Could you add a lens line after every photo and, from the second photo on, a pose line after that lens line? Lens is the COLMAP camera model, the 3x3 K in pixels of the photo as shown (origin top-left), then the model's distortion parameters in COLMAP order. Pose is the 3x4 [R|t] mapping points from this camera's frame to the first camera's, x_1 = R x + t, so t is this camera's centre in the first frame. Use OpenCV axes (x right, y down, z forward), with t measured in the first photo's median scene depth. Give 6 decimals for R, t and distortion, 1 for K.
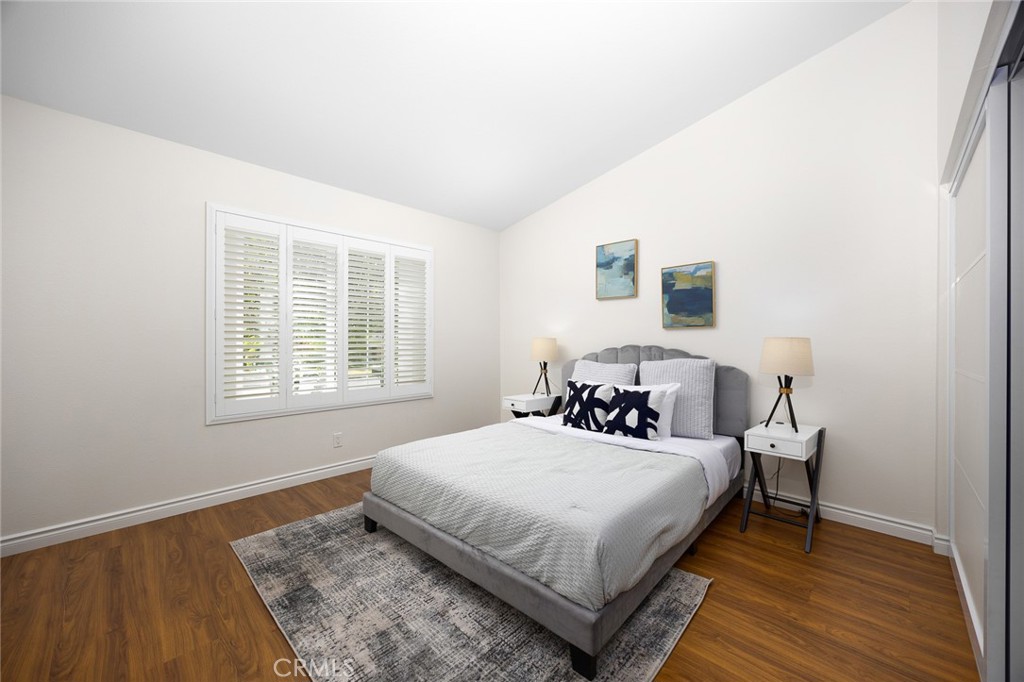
lens RADIAL K [[394.0, 0, 512.0], [0, 394.0, 341.0], [0, 0, 1]] dist [-0.002164, -0.000163]
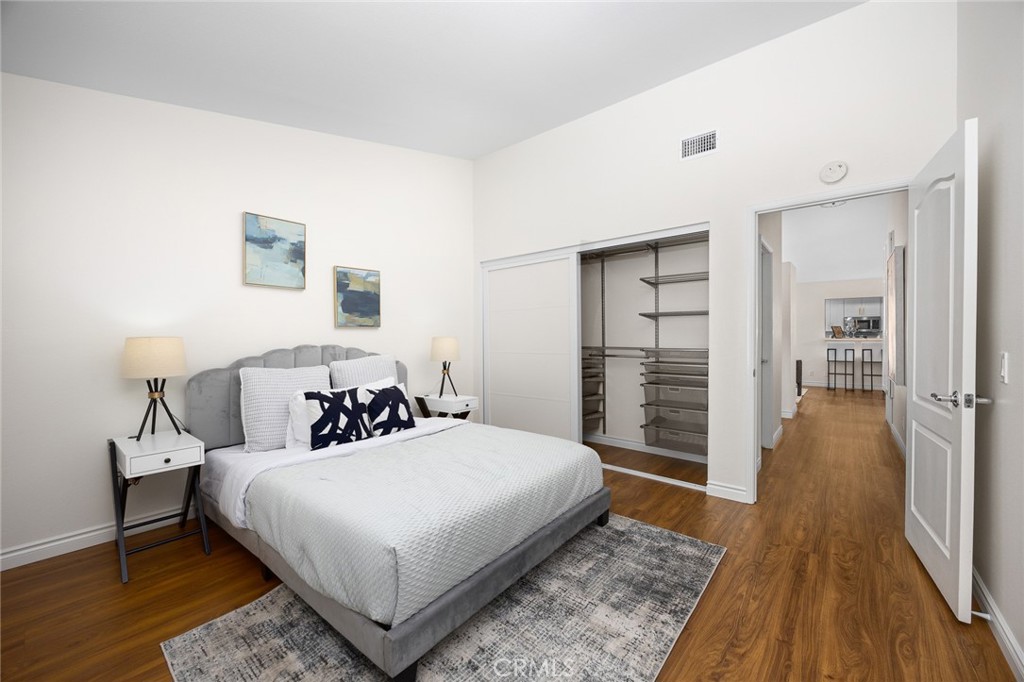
lens RADIAL K [[404.7, 0, 517.6], [0, 404.7, 344.1], [0, 0, 1]] dist [-0.003799, -0.000252]
pose [[-0.085788, -0.019546, 0.996122, -0.705919], [0.005853, 0.999780, 0.020122, -0.007969], [-0.996296, 0.007557, -0.085655, 0.679283]]
